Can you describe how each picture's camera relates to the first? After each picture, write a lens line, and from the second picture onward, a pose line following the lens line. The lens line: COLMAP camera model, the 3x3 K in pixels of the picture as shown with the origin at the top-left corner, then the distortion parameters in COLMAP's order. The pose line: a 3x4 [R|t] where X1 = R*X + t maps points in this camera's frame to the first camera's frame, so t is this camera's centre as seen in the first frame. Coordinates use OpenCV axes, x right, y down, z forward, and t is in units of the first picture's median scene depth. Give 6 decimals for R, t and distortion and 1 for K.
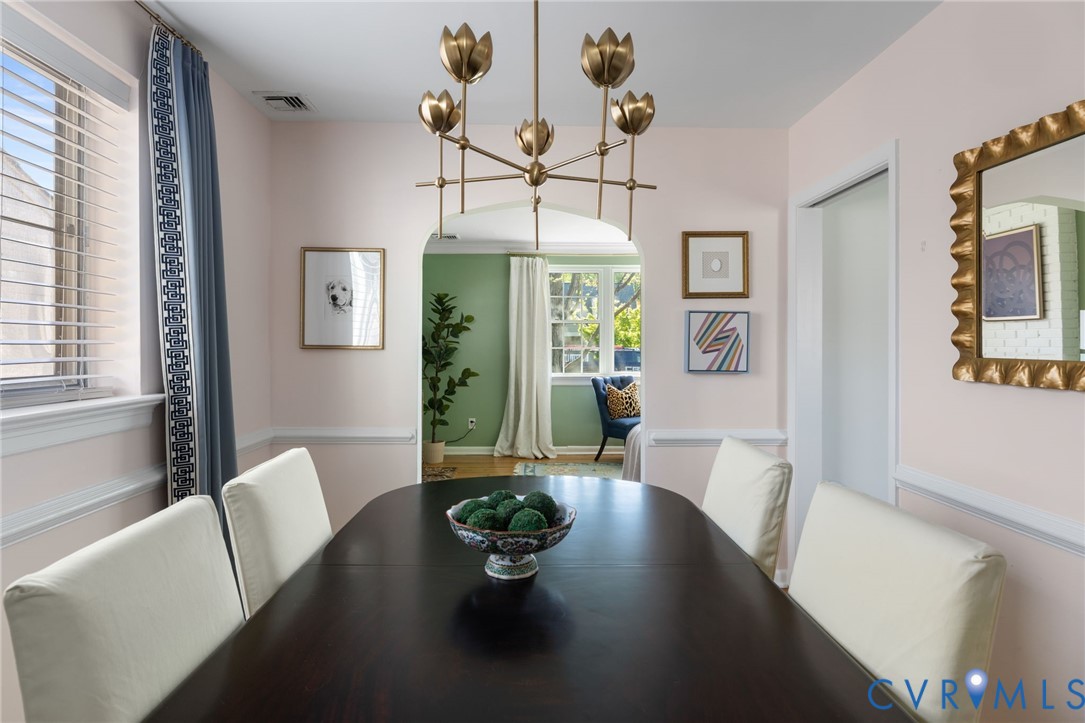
lens RADIAL K [[483.4, 0, 544.7], [0, 483.4, 357.2], [0, 0, 1]] dist [0.000867, 0.000127]
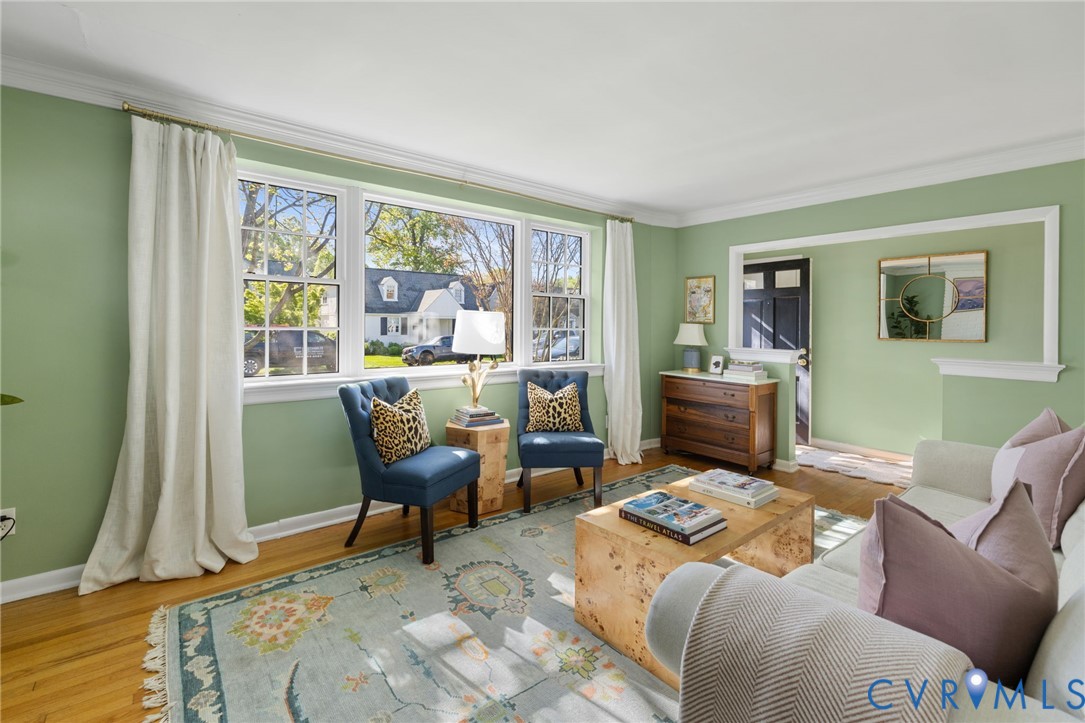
lens RADIAL K [[483.4, 0, 540.4], [0, 483.4, 332.4], [0, 0, 1]] dist [0.000867, 0.000127]
pose [[0.810667, -0.000979, 0.585507, -0.029592], [0.009436, 0.999891, -0.011391, -0.007320], [-0.585432, 0.014759, 0.810587, 0.446967]]
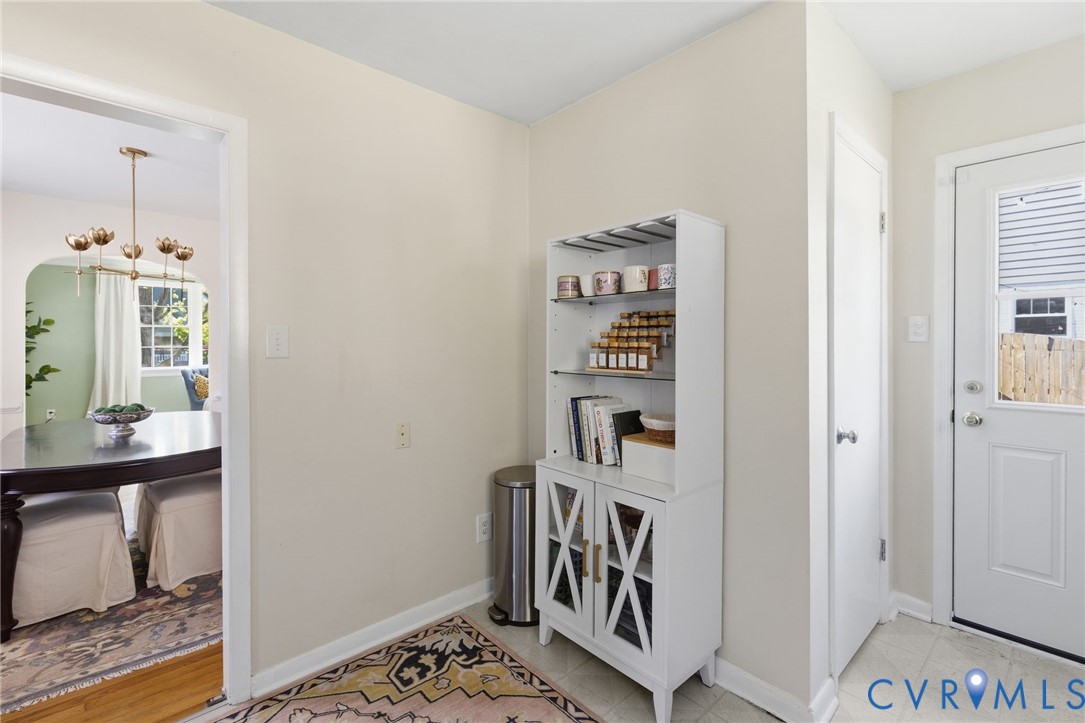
lens RADIAL K [[483.4, 0, 535.2], [0, 483.4, 344.0], [0, 0, 1]] dist [0.000867, 0.000127]
pose [[0.764780, -0.003442, 0.644282, -0.012509], [0.021782, 0.999552, -0.020516, 0.021184], [-0.643923, 0.029724, 0.764513, -0.617345]]
